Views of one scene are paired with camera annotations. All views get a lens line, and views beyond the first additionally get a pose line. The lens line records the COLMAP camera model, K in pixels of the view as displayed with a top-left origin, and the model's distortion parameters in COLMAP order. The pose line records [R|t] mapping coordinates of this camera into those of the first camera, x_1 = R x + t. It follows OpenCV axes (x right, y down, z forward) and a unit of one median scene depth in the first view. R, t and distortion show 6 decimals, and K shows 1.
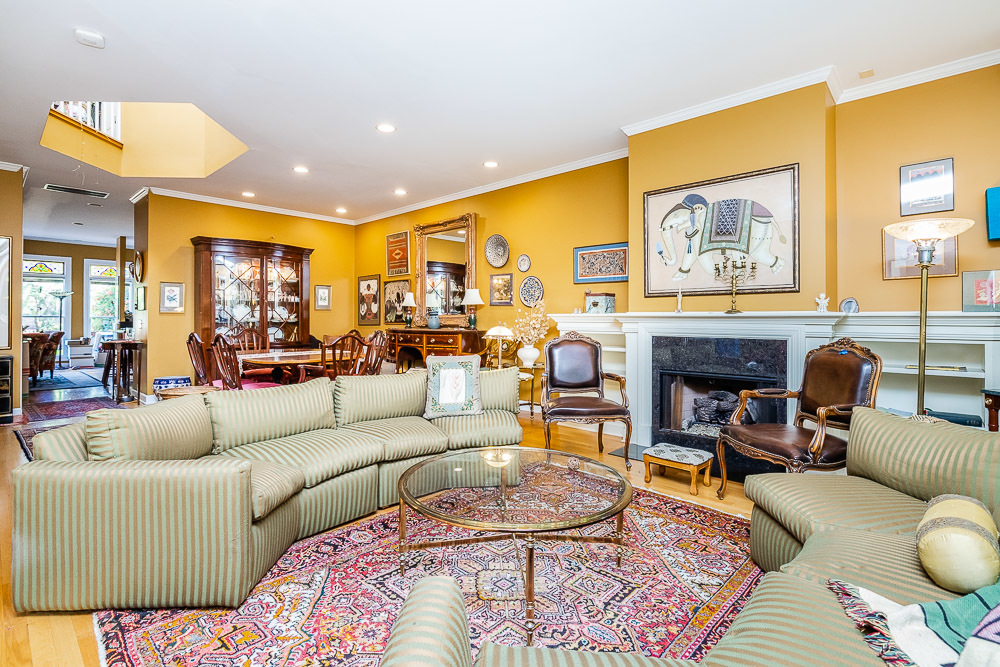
lens RADIAL K [[480.1, 0, 498.8], [0, 480.1, 314.5], [0, 0, 1]] dist [-0.001228, 0.000348]
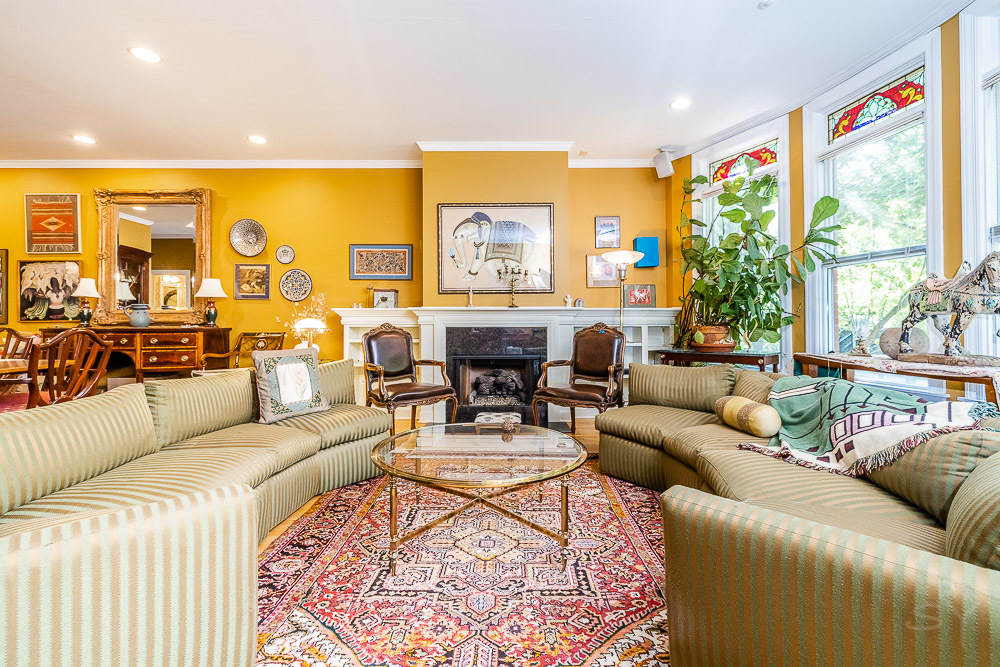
lens RADIAL K [[444.6, 0, 500.7], [0, 444.6, 315.5], [0, 0, 1]] dist [0.004199, 0.000443]
pose [[0.727973, 0.009934, 0.685534, -0.225185], [-0.002752, 0.999929, -0.011567, 0.019848], [-0.685600, 0.006534, 0.727949, 0.083080]]
